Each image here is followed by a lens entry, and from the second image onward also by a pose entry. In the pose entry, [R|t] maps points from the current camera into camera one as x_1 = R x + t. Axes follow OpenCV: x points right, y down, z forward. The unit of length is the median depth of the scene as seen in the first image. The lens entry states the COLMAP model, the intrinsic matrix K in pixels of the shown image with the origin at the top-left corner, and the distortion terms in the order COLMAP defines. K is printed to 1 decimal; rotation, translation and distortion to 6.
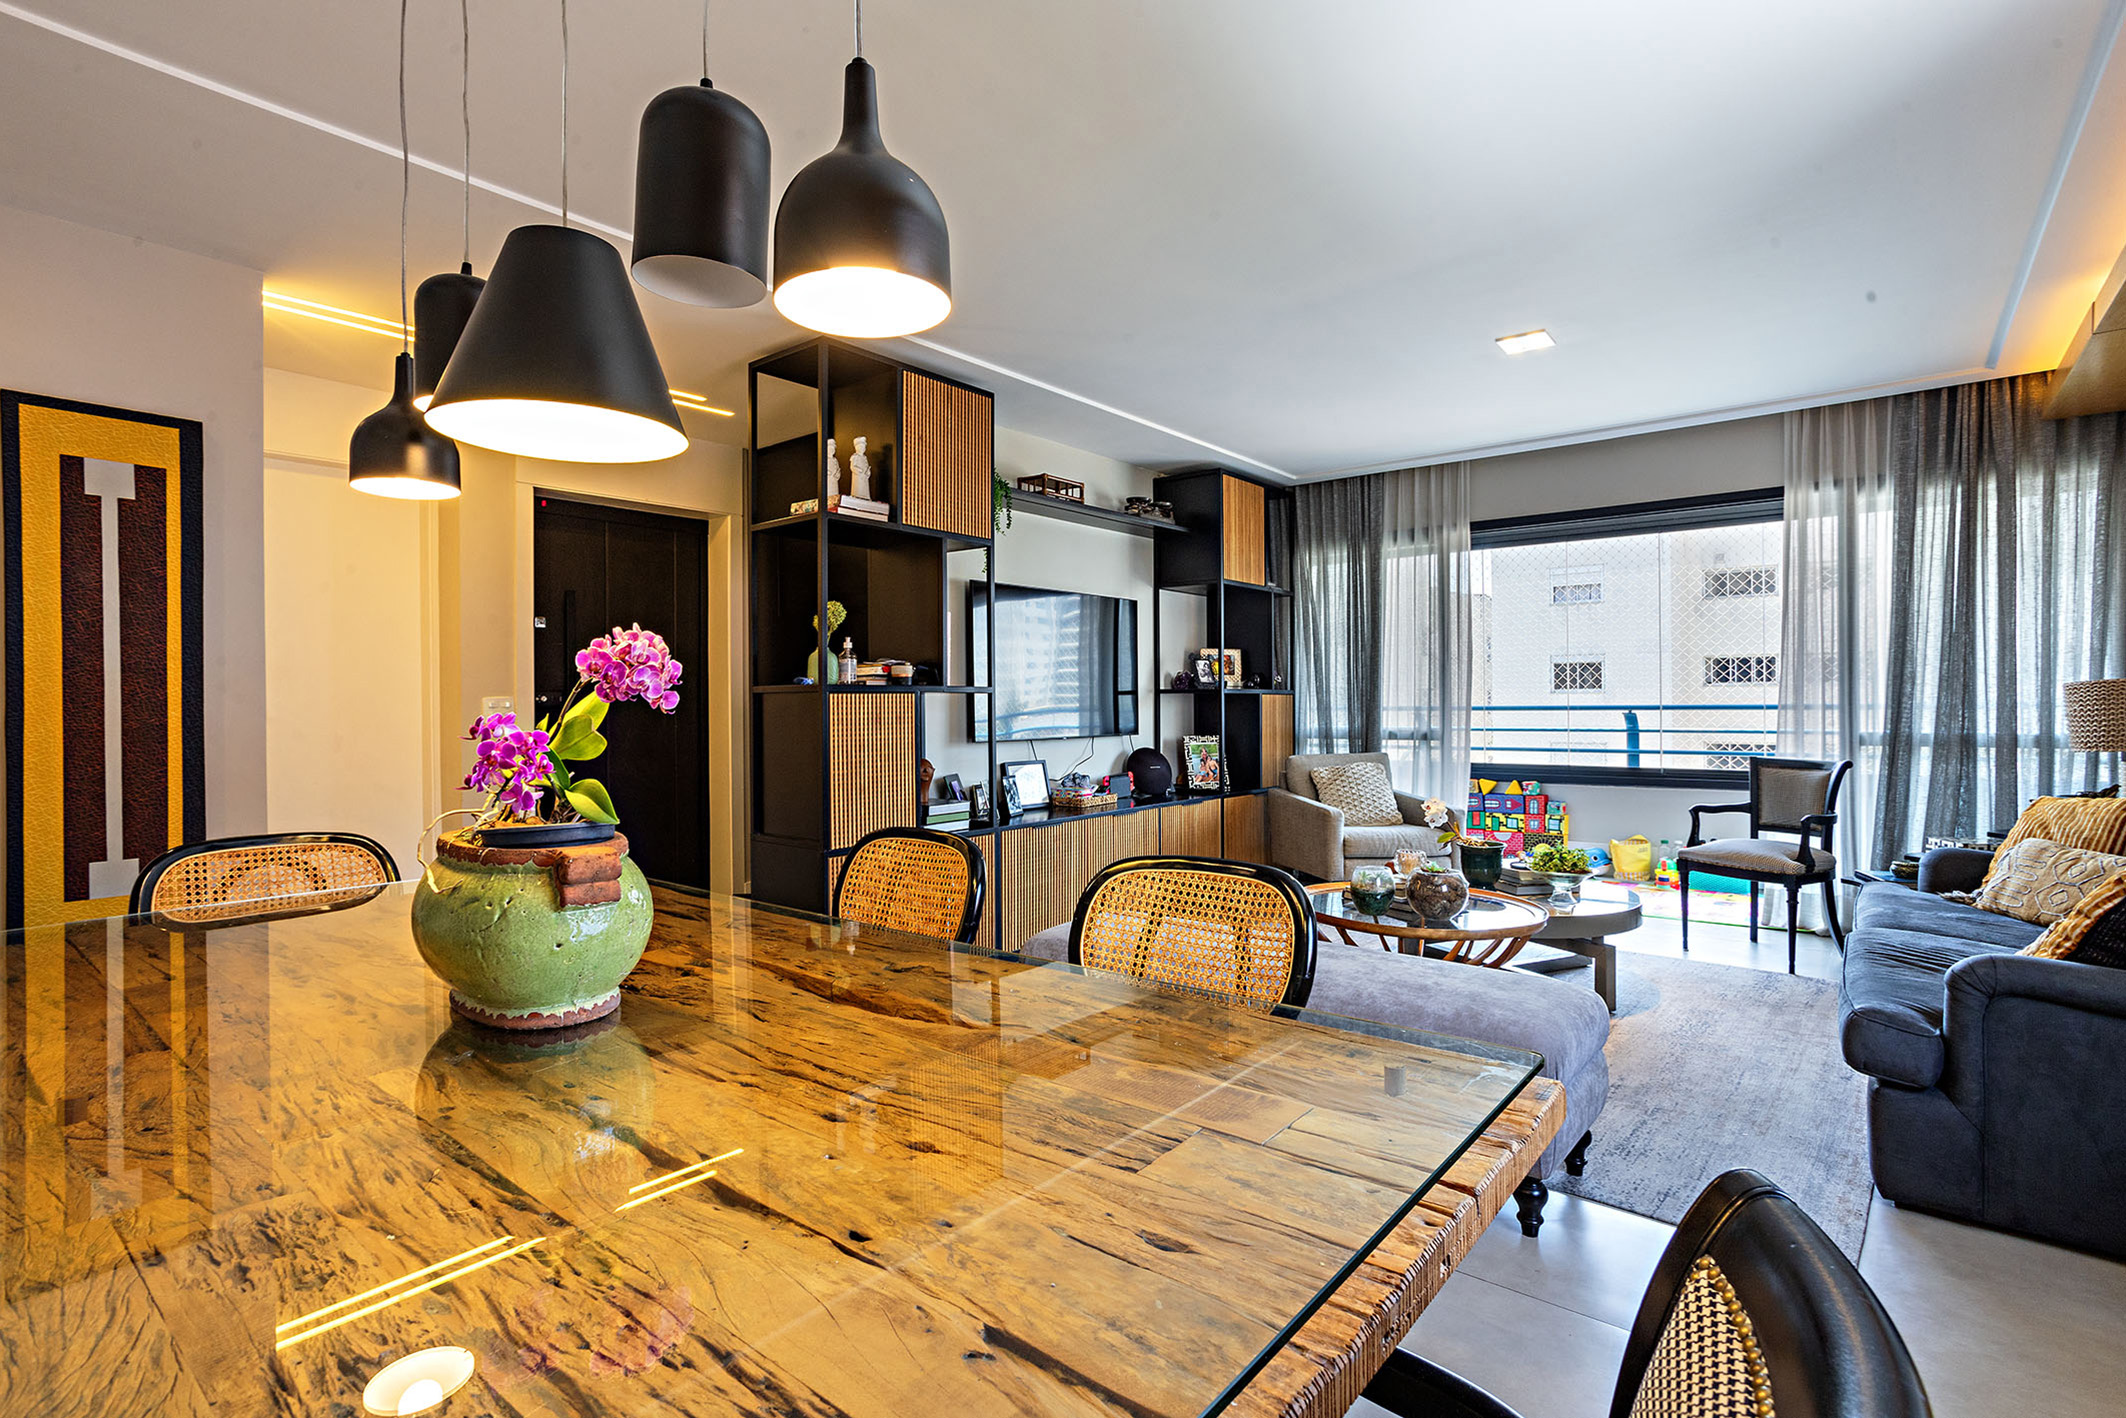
lens RADIAL K [[1026.2, 0, 1057.8], [0, 1026.2, 693.9], [0, 0, 1]] dist [-0.050056, 0.033264]
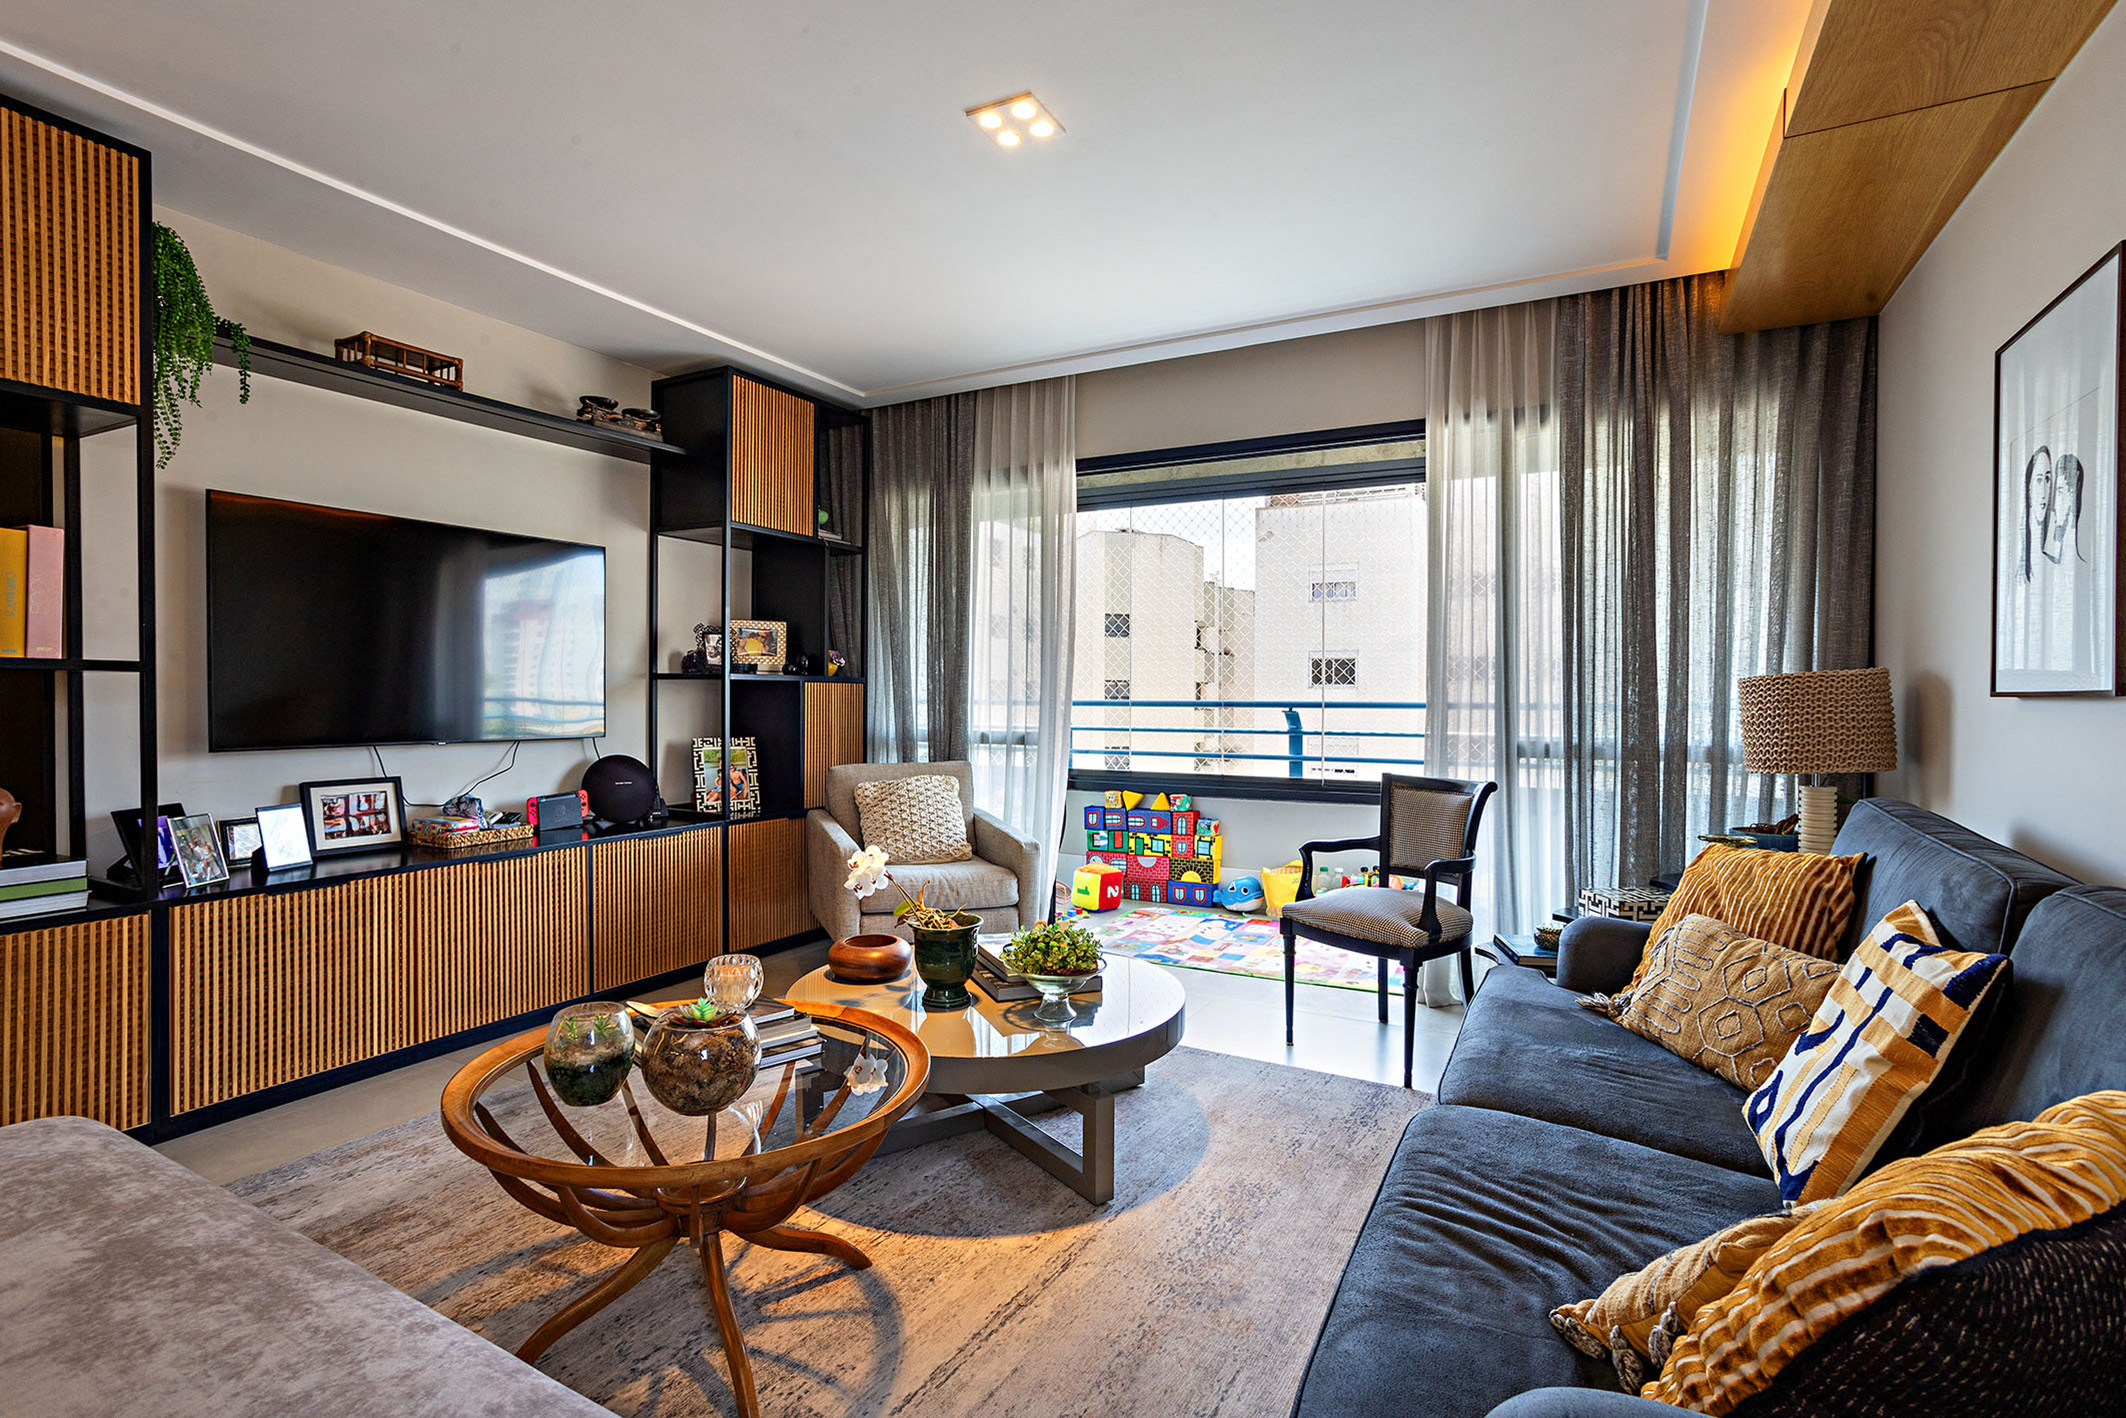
lens RADIAL K [[1026.2, 0, 1057.8], [0, 1026.2, 693.9], [0, 0, 1]] dist [-0.050056, 0.033264]
pose [[0.981173, 0.010523, 0.192842, 0.299182], [-0.012121, 0.999901, 0.007108, 0.001399], [-0.192748, -0.009312, 0.981204, 0.303935]]
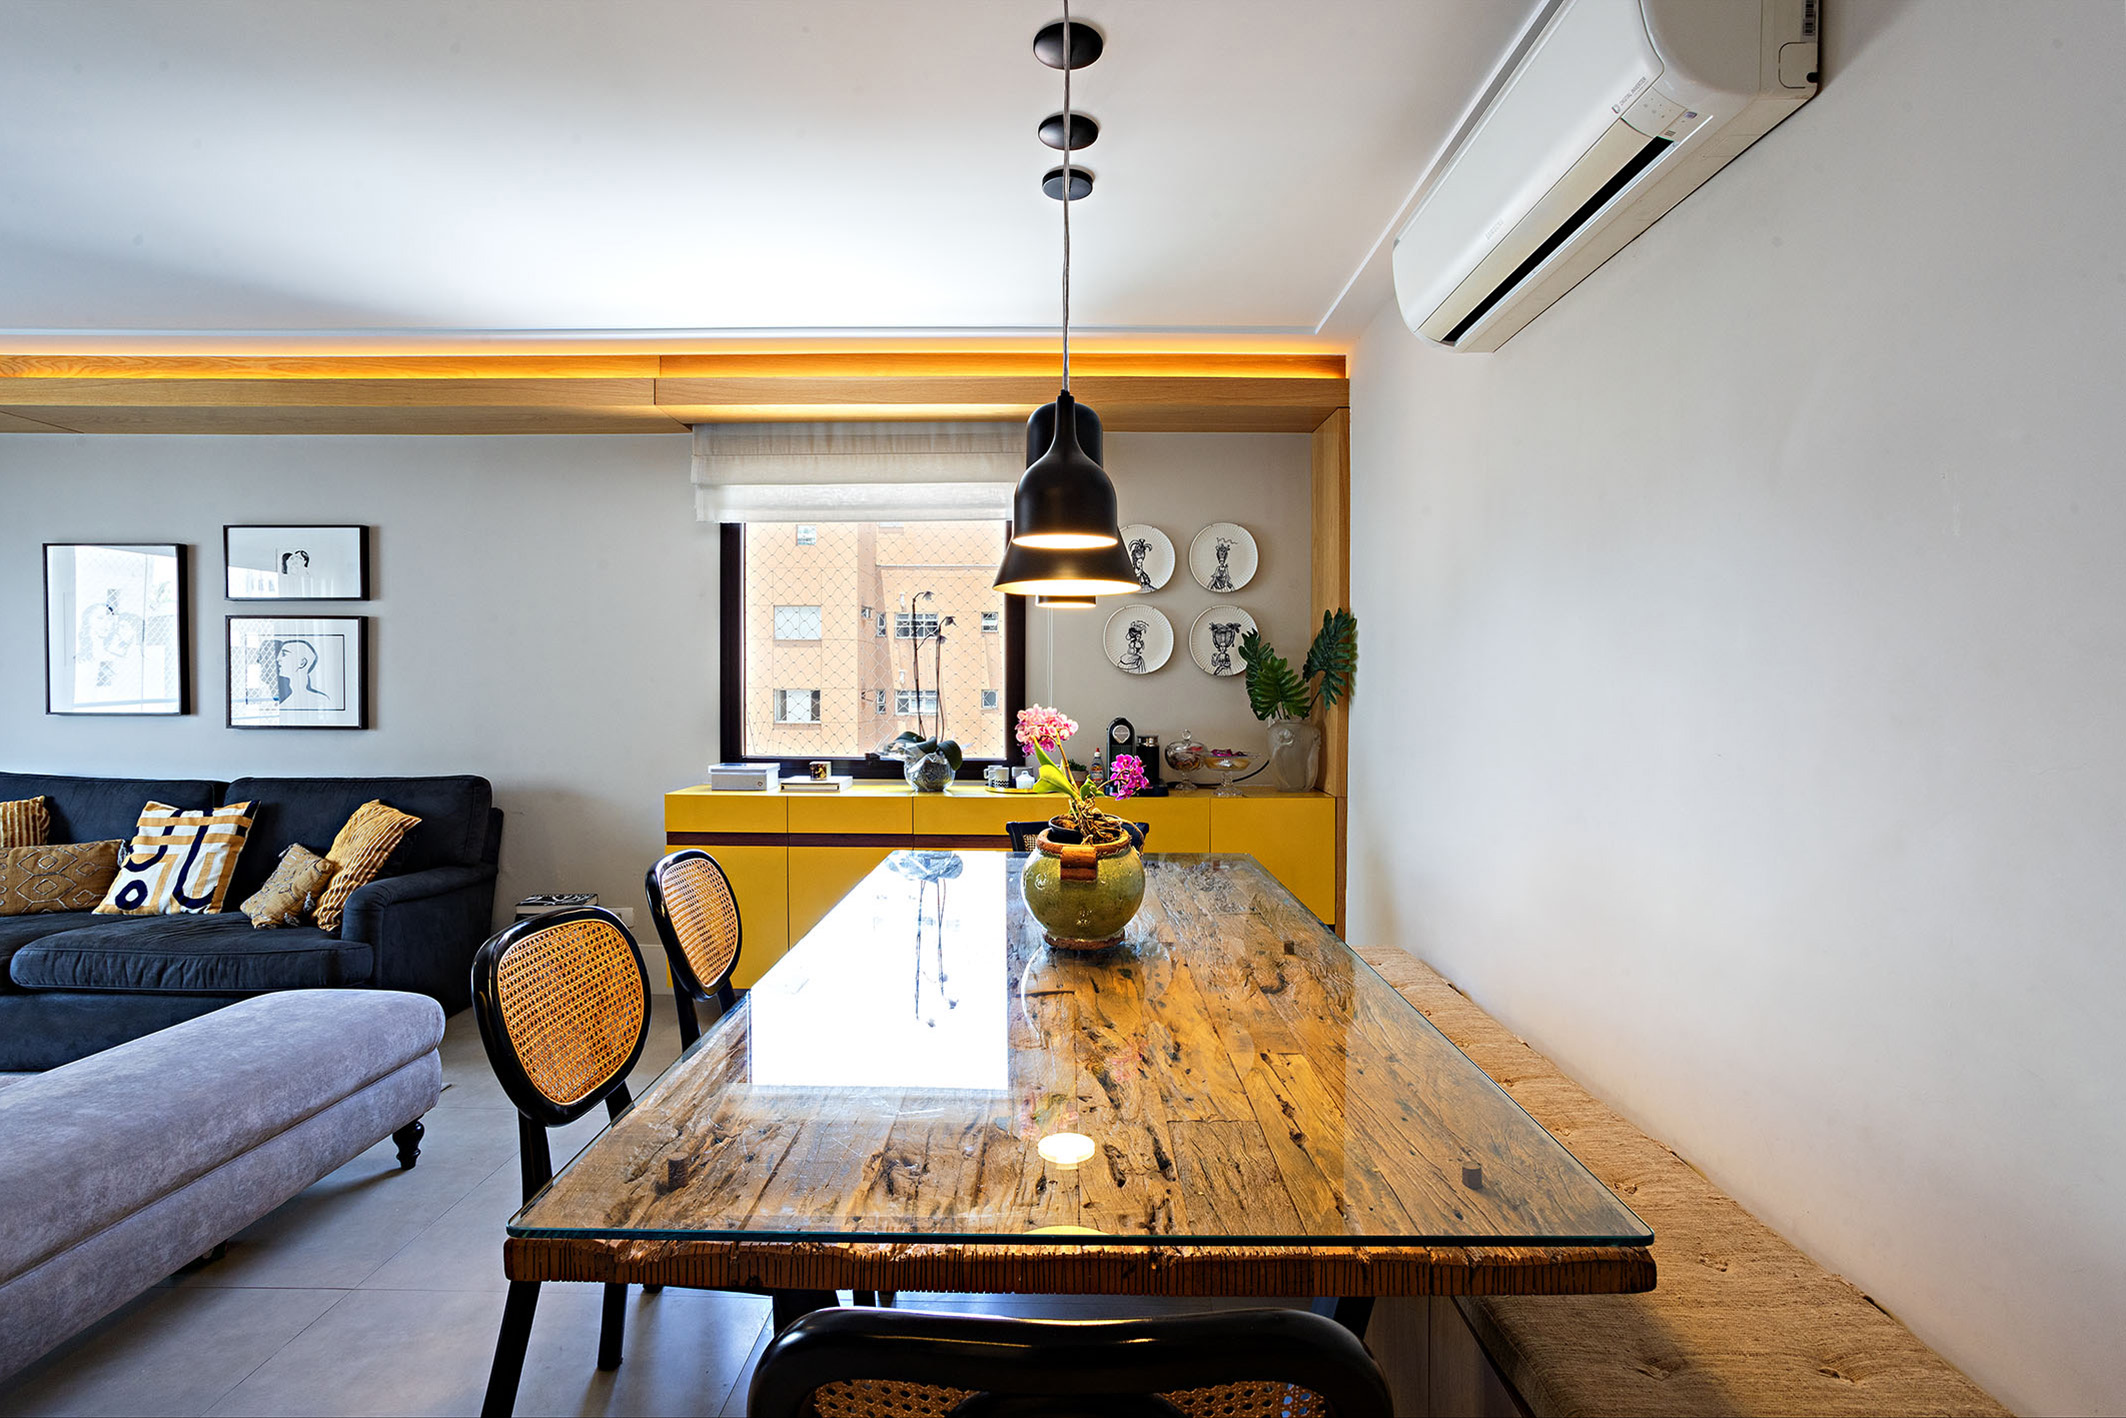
lens RADIAL K [[1026.2, 0, 1057.8], [0, 1026.2, 693.9], [0, 0, 1]] dist [-0.050056, 0.033264]
pose [[-0.626753, -0.002375, 0.779215, -0.458535], [-0.003900, 0.999992, -0.000089, -0.018658], [-0.779208, -0.003095, -0.626757, 0.525913]]
